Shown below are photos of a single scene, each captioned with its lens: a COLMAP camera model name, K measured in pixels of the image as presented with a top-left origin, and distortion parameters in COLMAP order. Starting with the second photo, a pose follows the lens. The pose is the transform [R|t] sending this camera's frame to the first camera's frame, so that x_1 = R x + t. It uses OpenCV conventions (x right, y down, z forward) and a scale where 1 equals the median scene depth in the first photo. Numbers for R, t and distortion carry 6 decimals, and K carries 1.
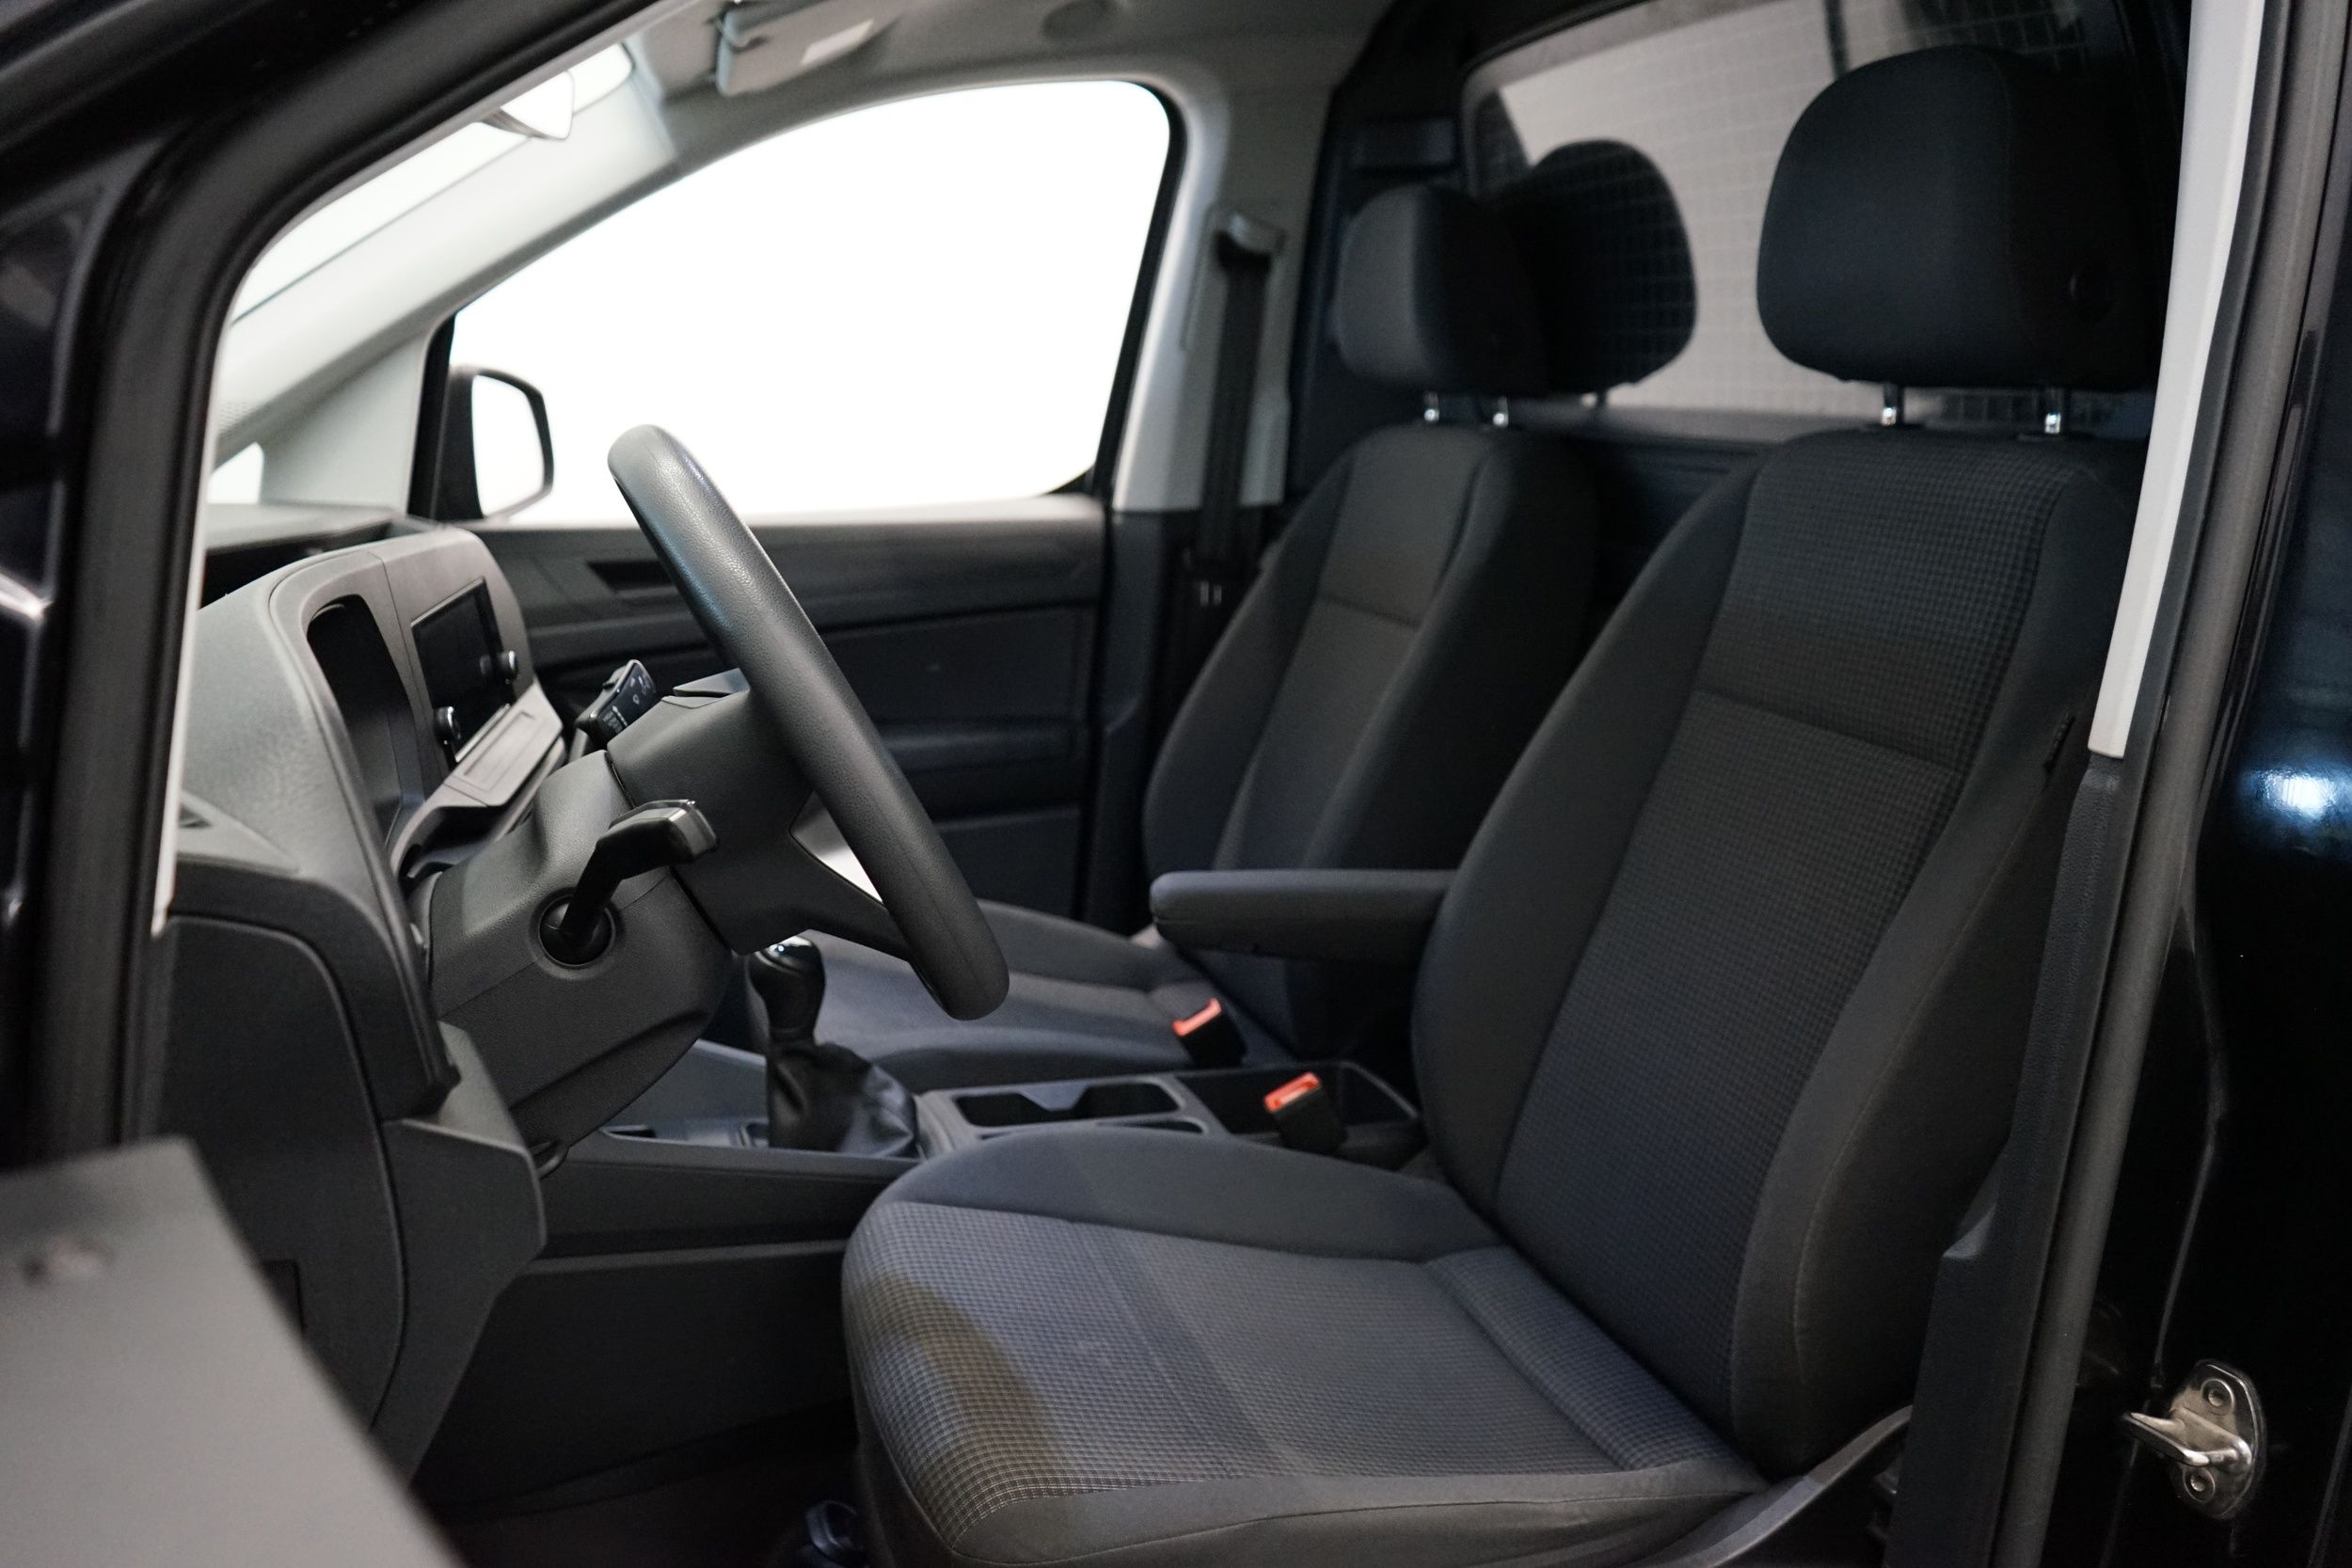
lens RADIAL K [[1959.6, 0, 1174.3], [0, 1959.6, 776.8], [0, 0, 1]] dist [-0.010933, 0.013179]
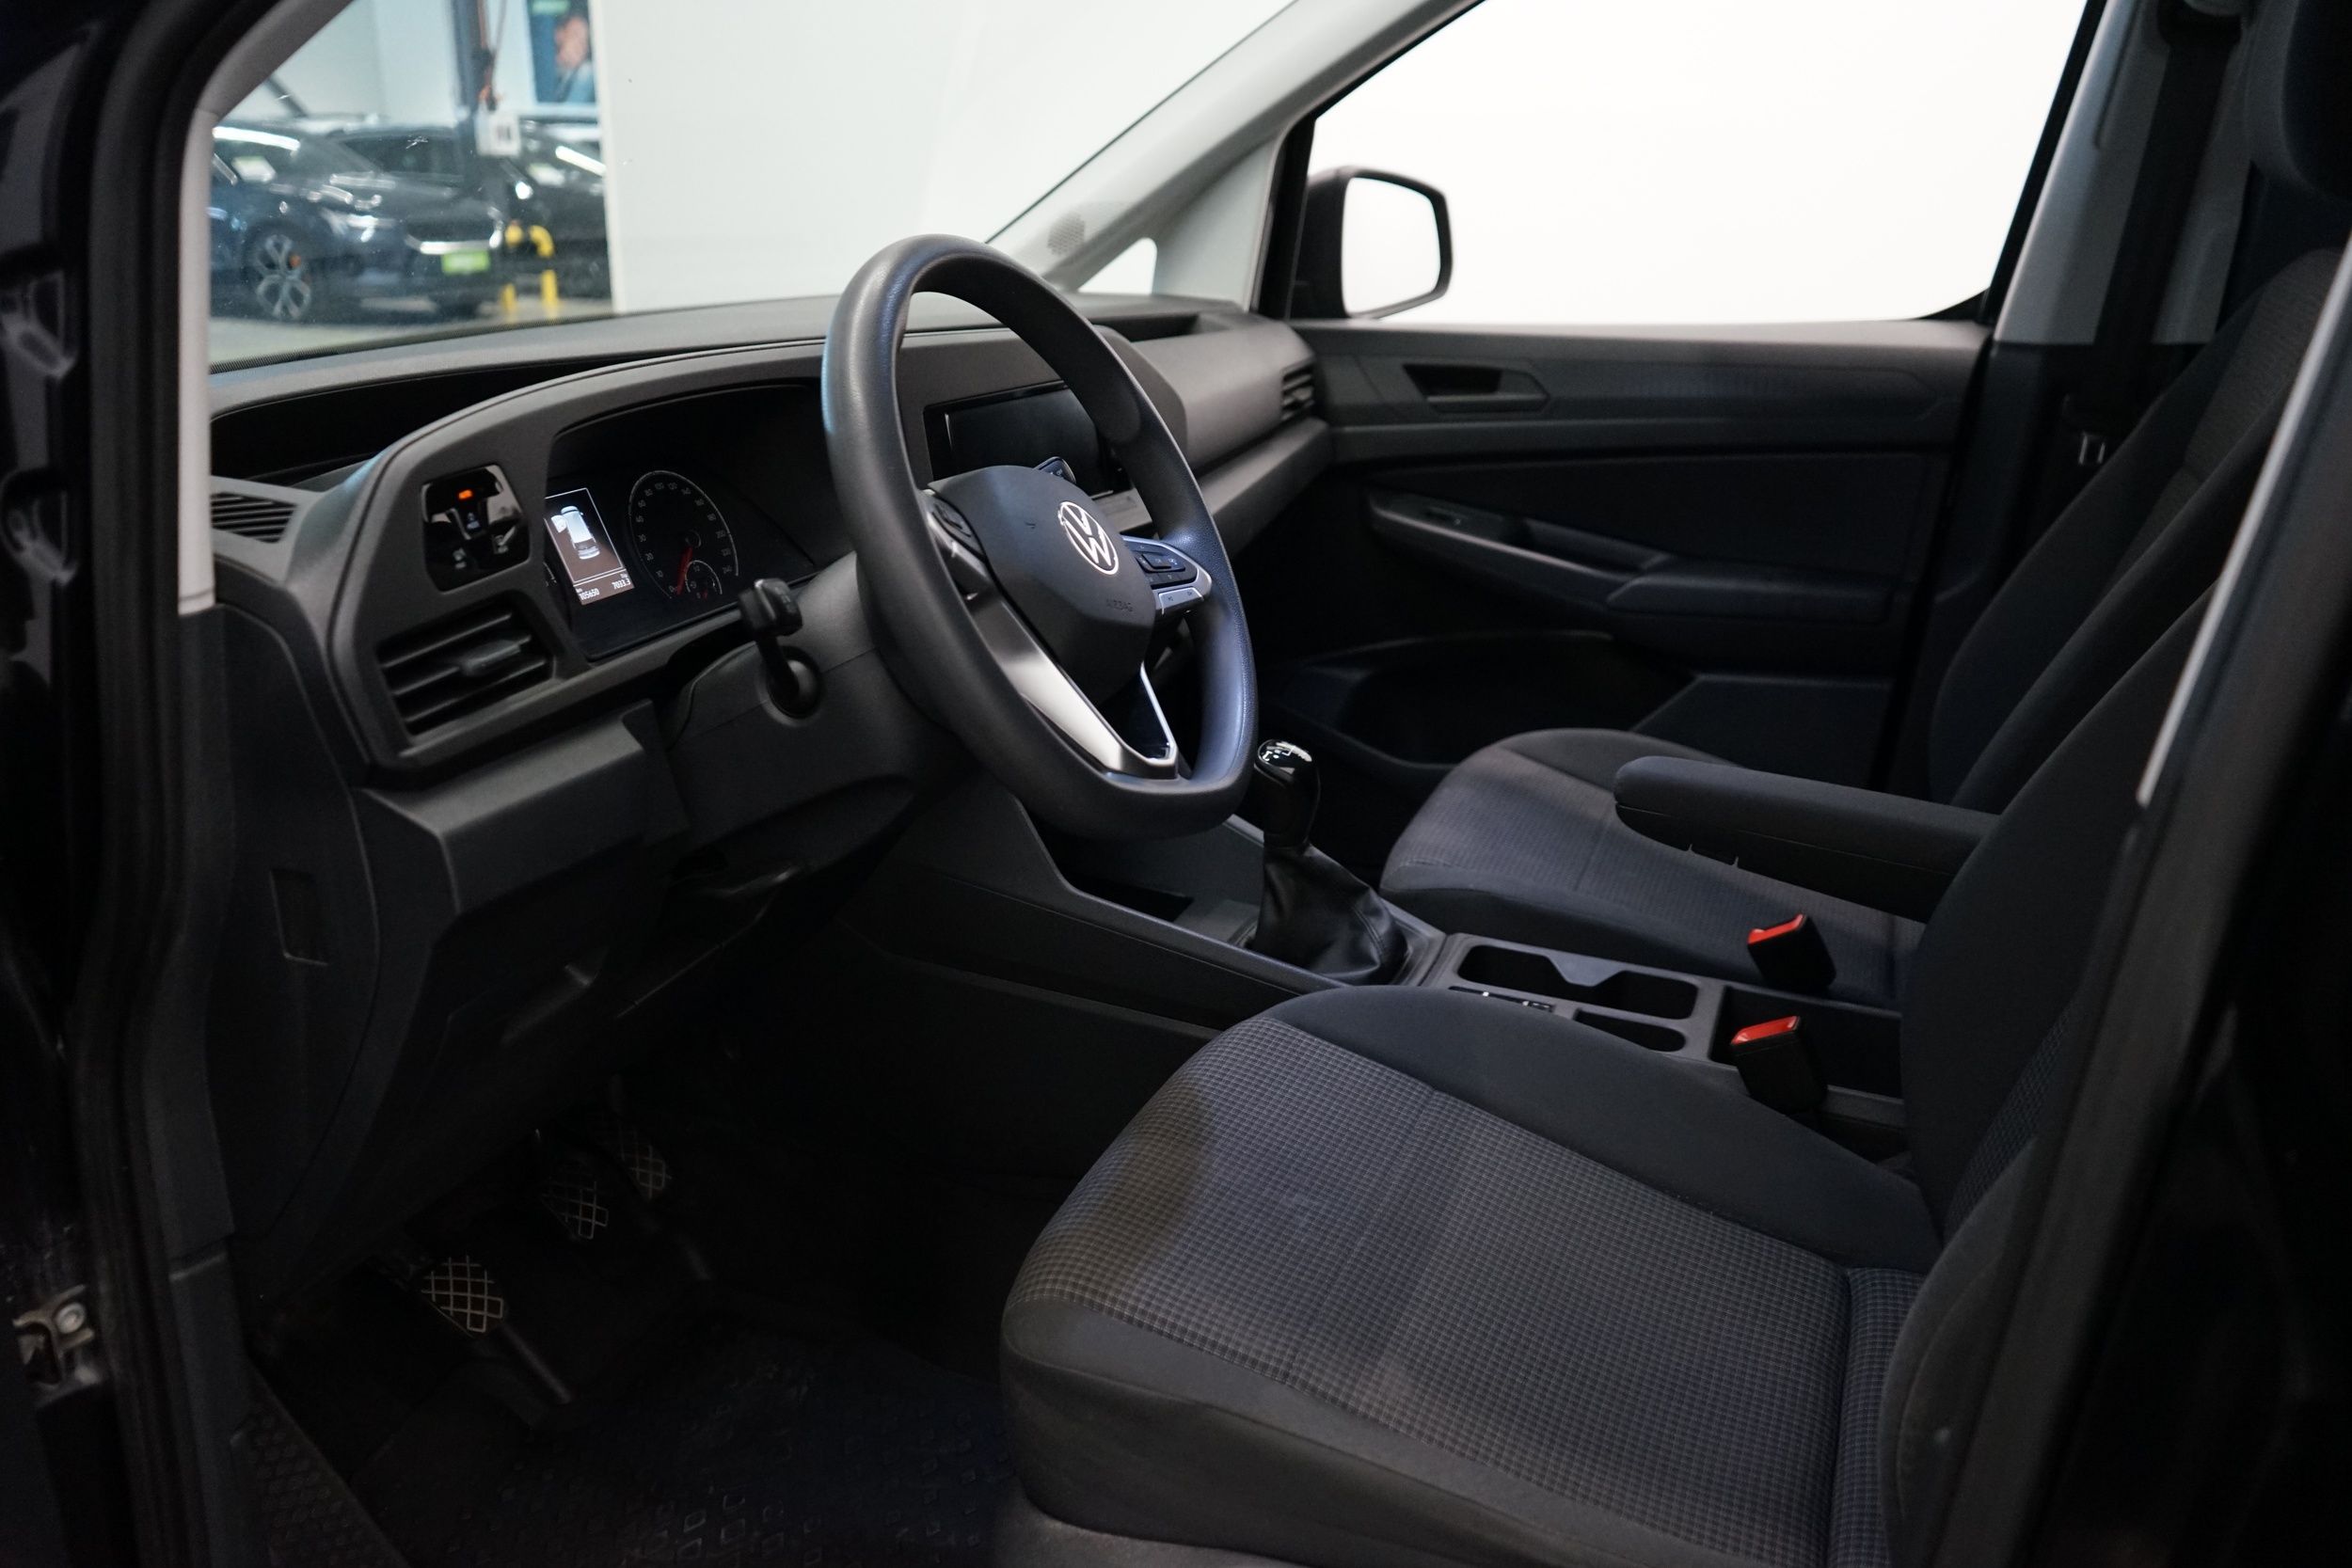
lens RADIAL K [[1959.6, 0, 1175.0], [0, 1959.6, 792.1], [0, 0, 1]] dist [-0.010933, 0.013179]
pose [[0.760082, 0.192887, -0.620540, 0.281278], [-0.126709, 0.980594, 0.149603, -0.028275], [0.637354, -0.035083, 0.769772, 0.126507]]
